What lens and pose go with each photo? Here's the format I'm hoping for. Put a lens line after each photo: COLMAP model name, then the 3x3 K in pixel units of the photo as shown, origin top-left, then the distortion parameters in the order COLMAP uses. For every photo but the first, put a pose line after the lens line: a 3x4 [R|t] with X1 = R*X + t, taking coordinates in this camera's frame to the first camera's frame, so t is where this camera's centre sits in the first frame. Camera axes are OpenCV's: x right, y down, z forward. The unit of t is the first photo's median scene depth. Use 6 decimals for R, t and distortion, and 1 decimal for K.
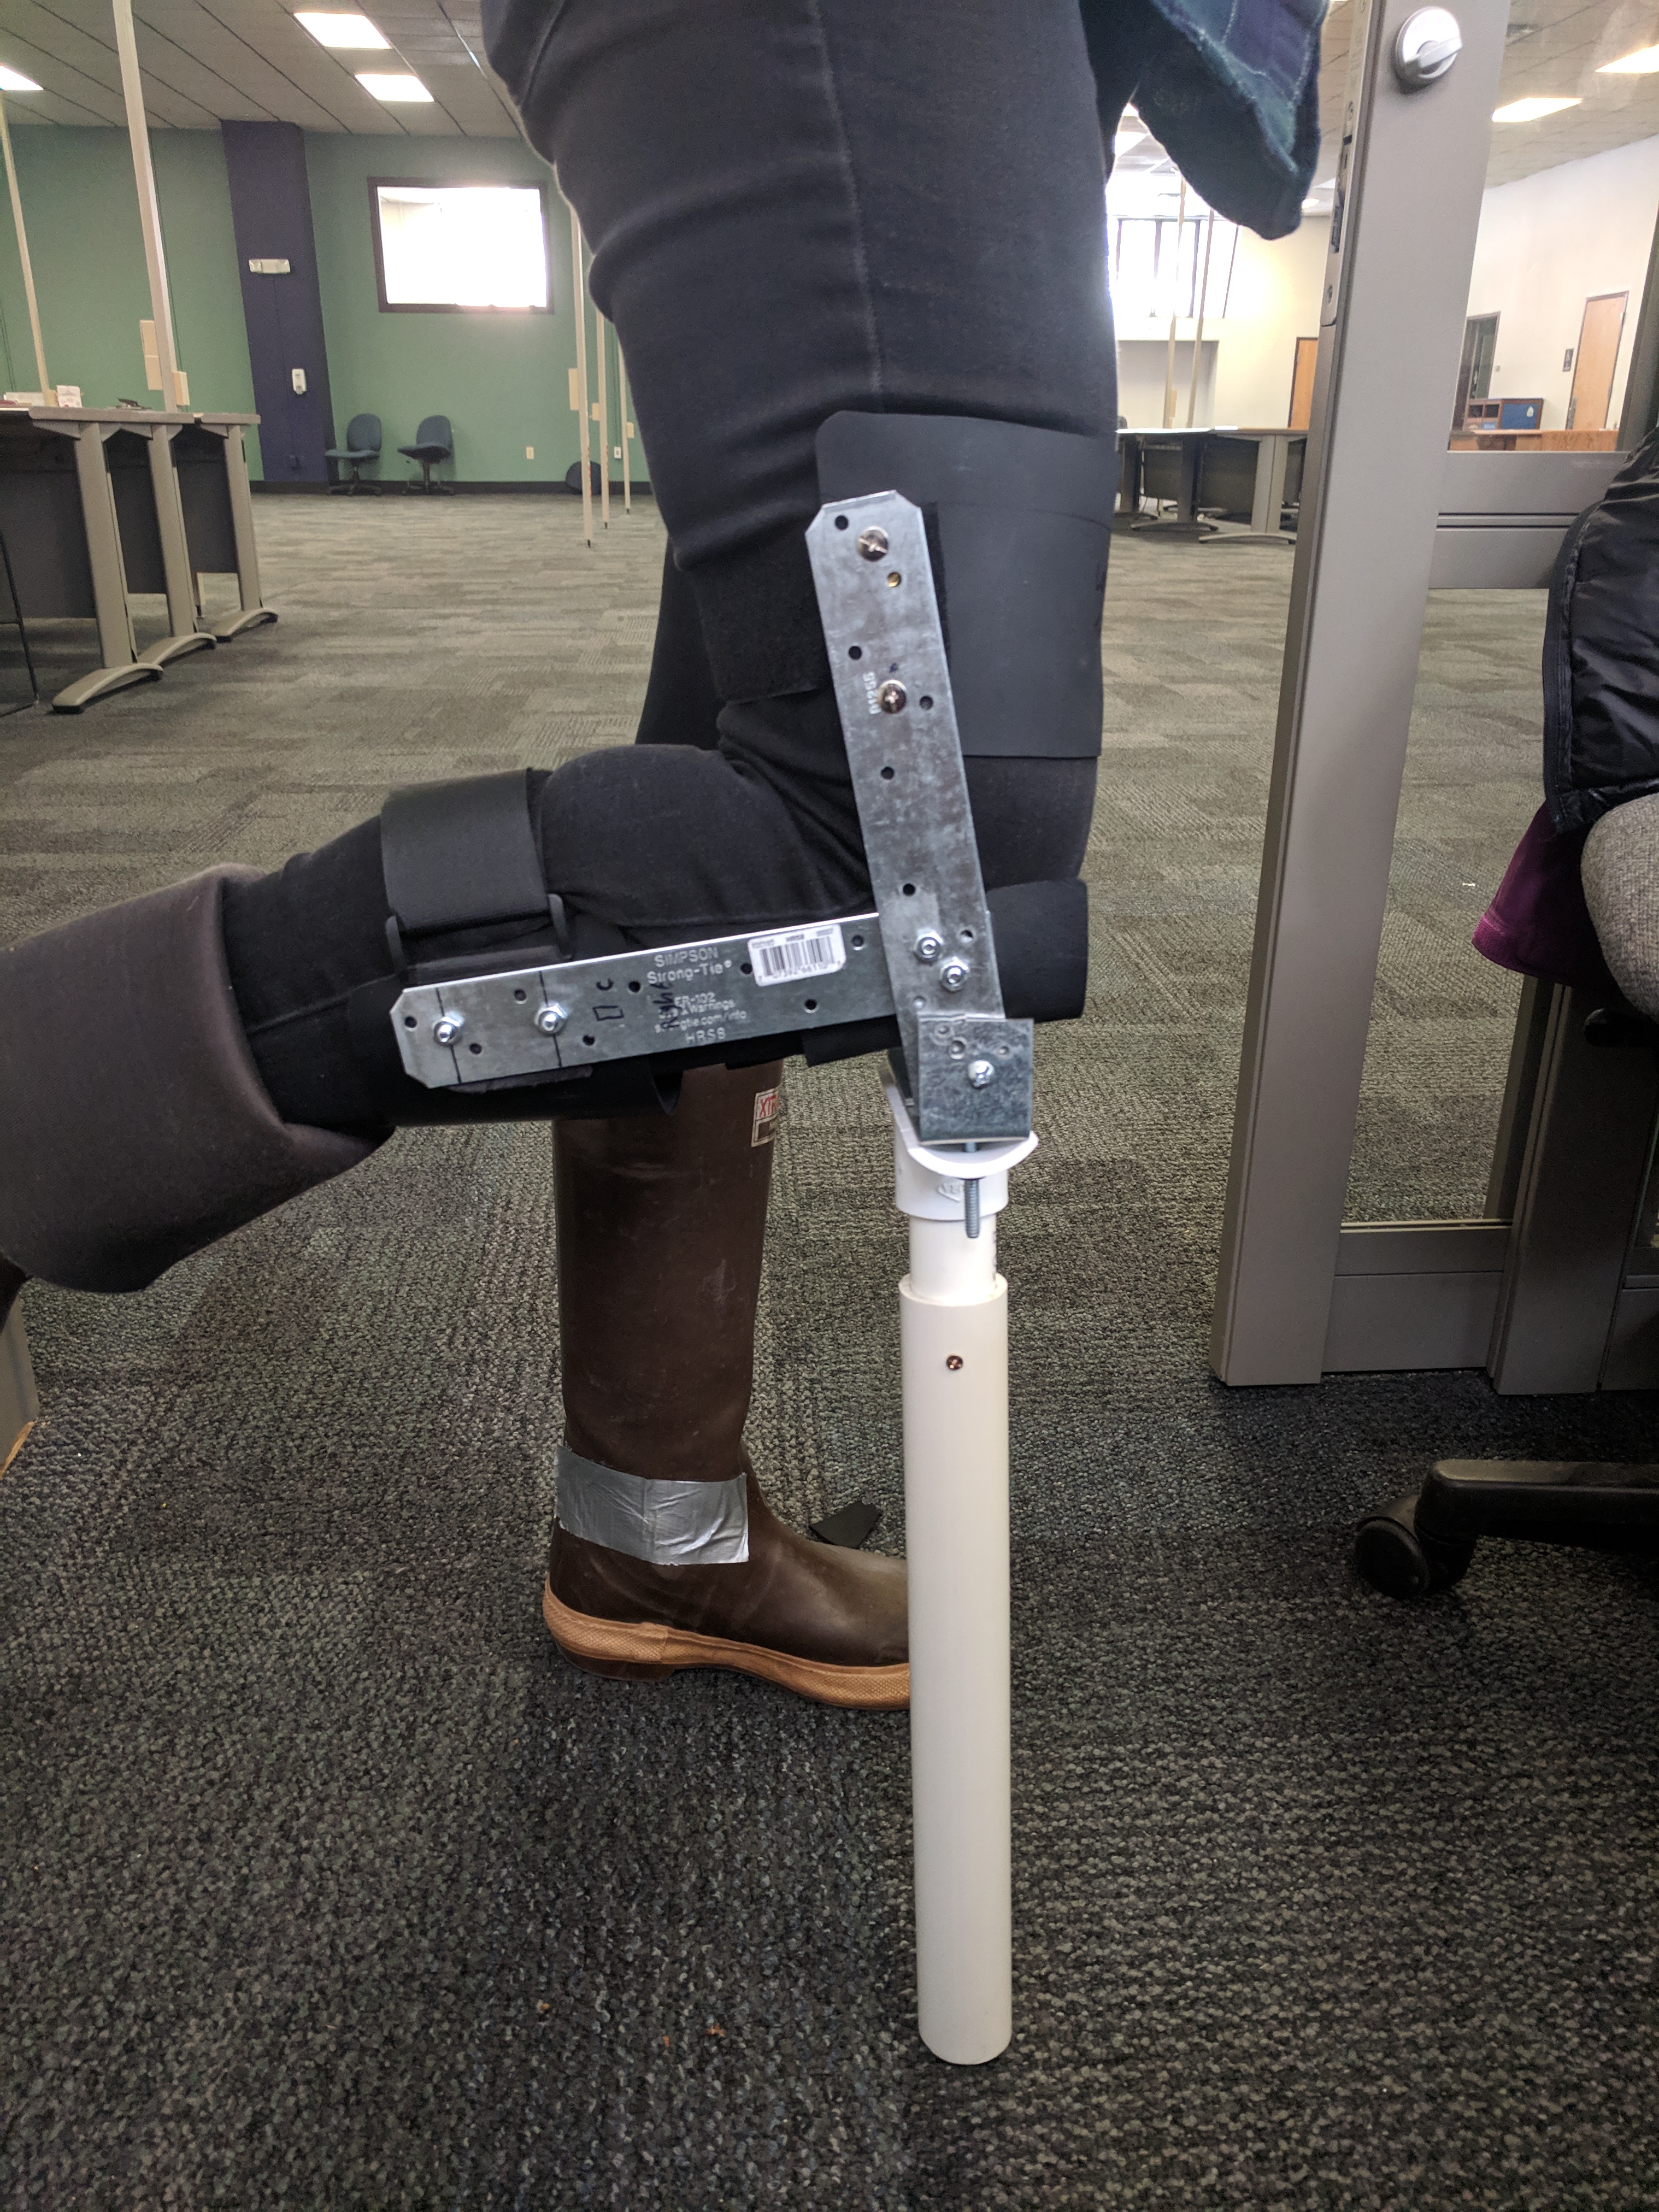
lens RADIAL K [[1652.3, 0, 829.5], [0, 1652.3, 1106.0], [0, 0, 1]] dist [-0.006868, 0.028749]
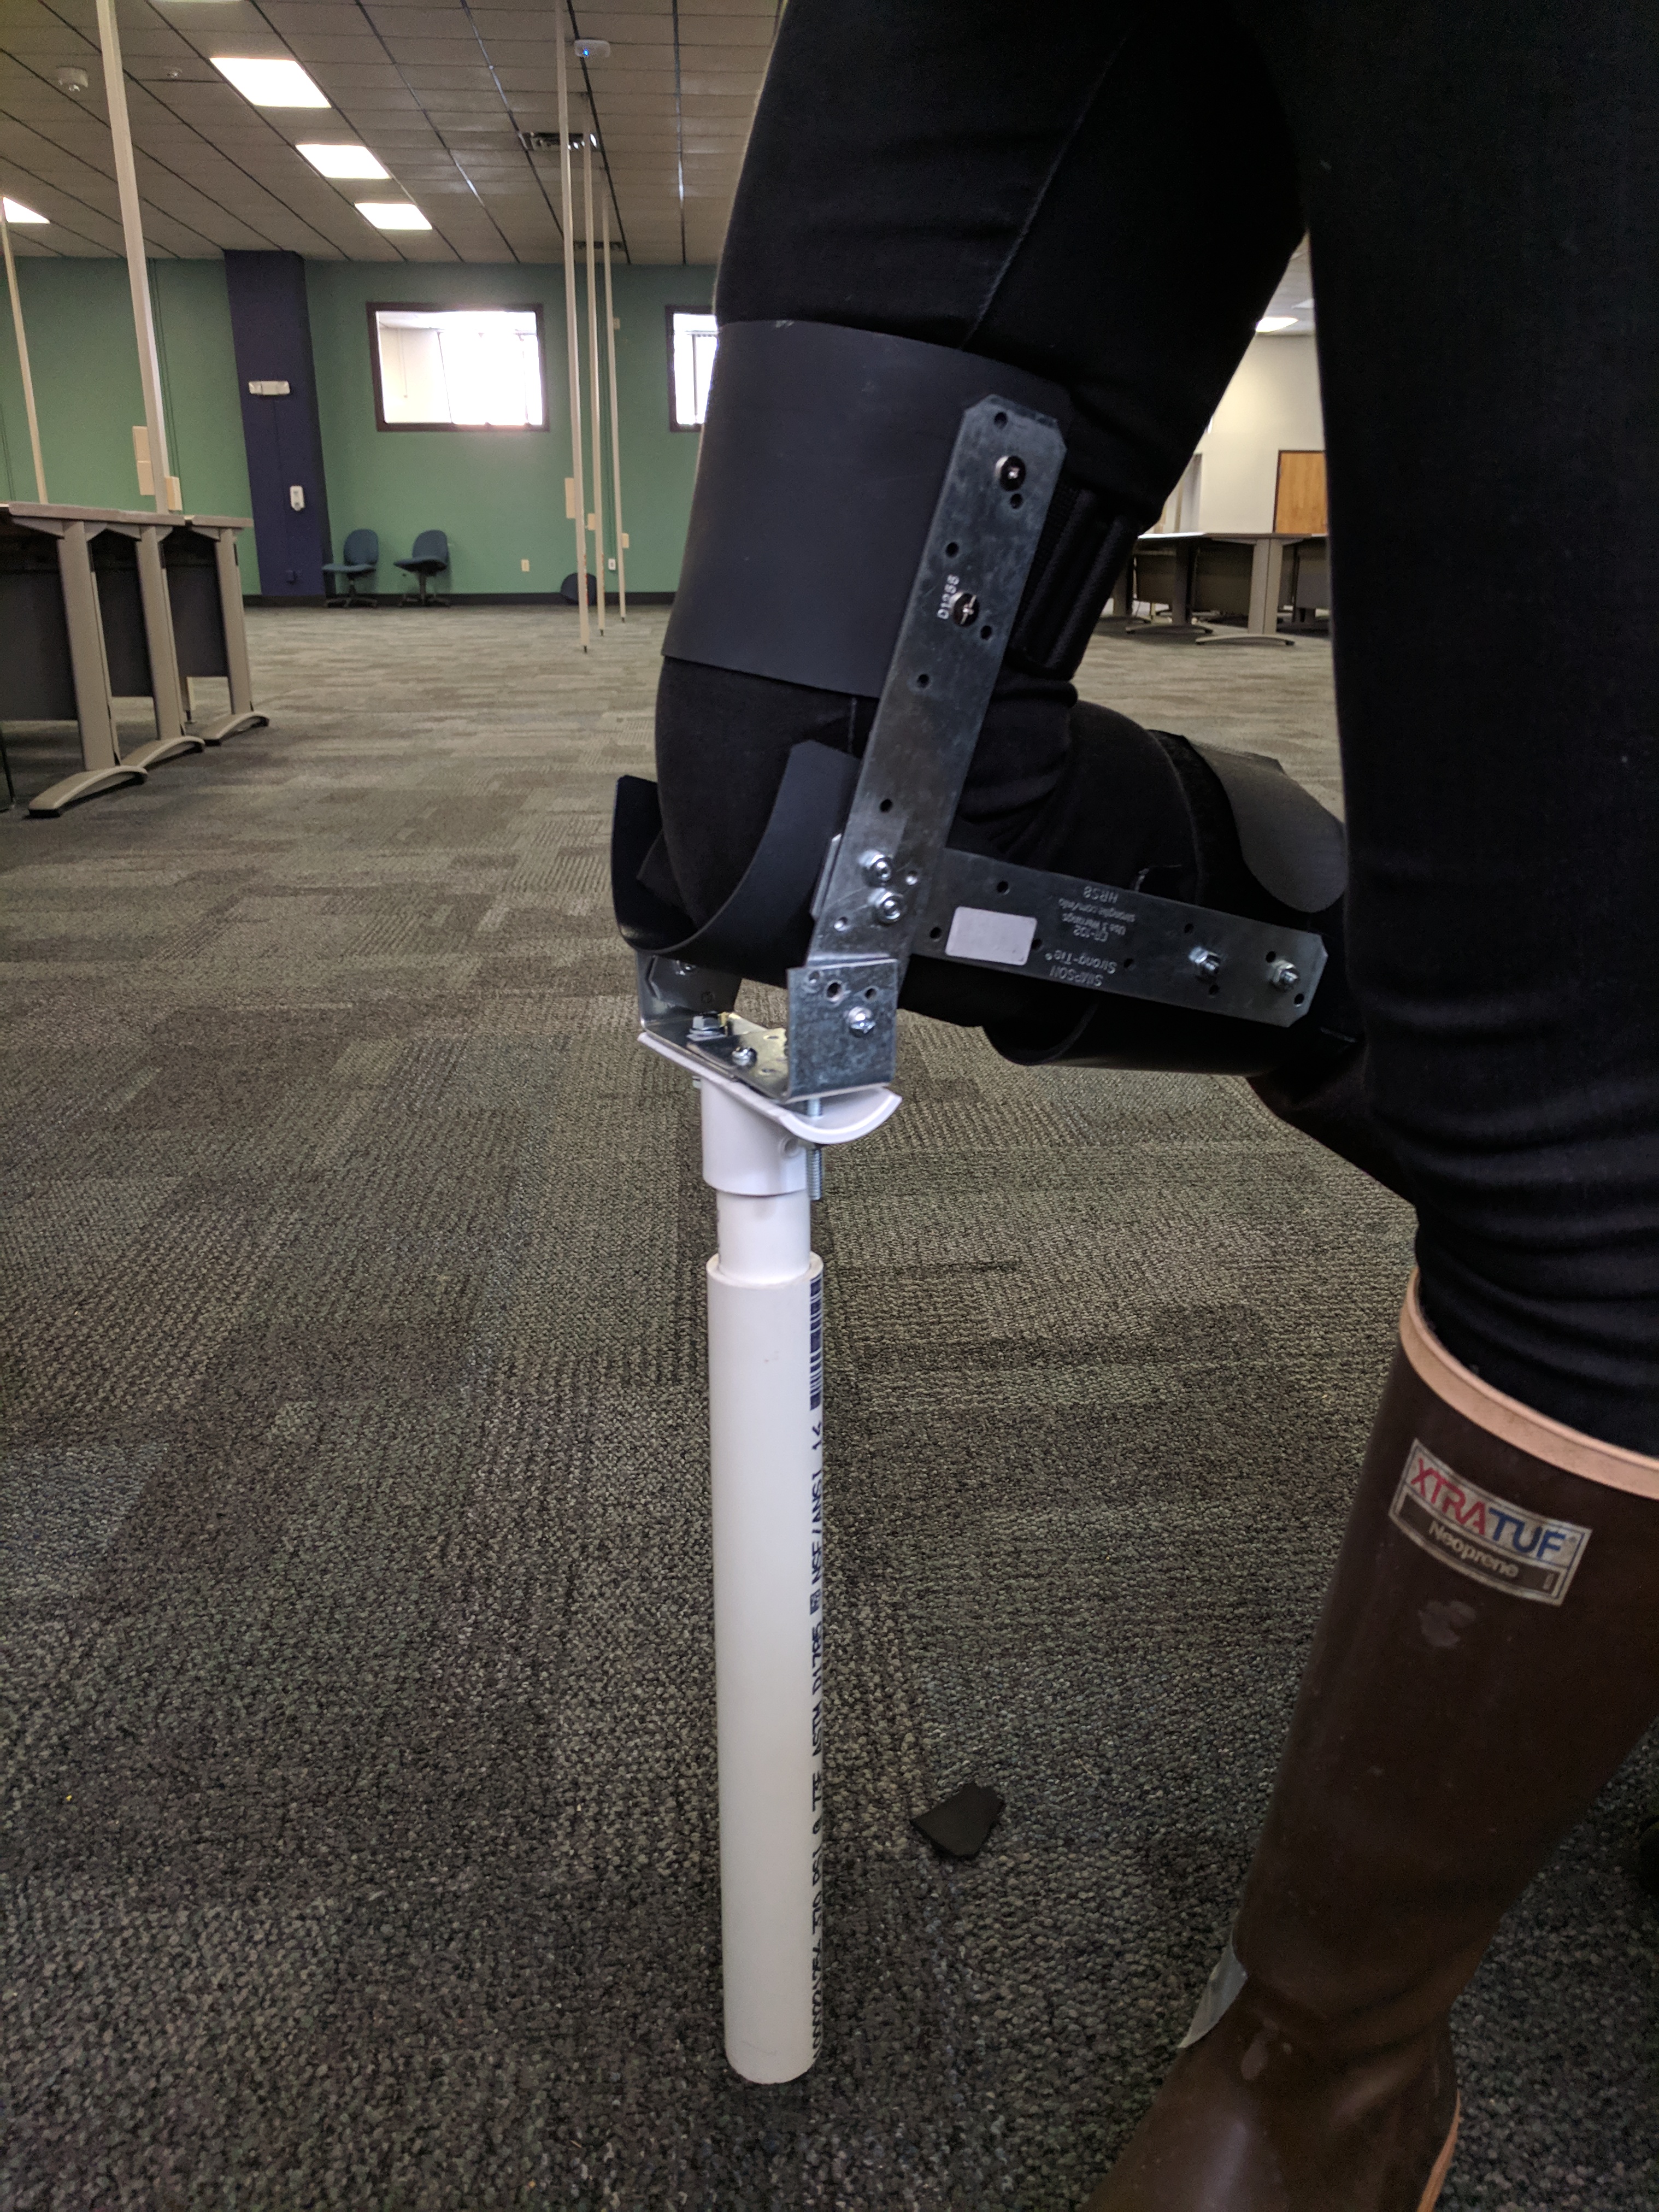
lens RADIAL K [[1652.3, 0, 829.5], [0, 1652.3, 1106.0], [0, 0, 1]] dist [-0.006868, 0.028749]
pose [[0.999946, -0.009387, 0.004357, -0.040148], [0.009638, 0.998053, -0.061620, -0.023741], [-0.003770, 0.061659, 0.998090, 0.171631]]
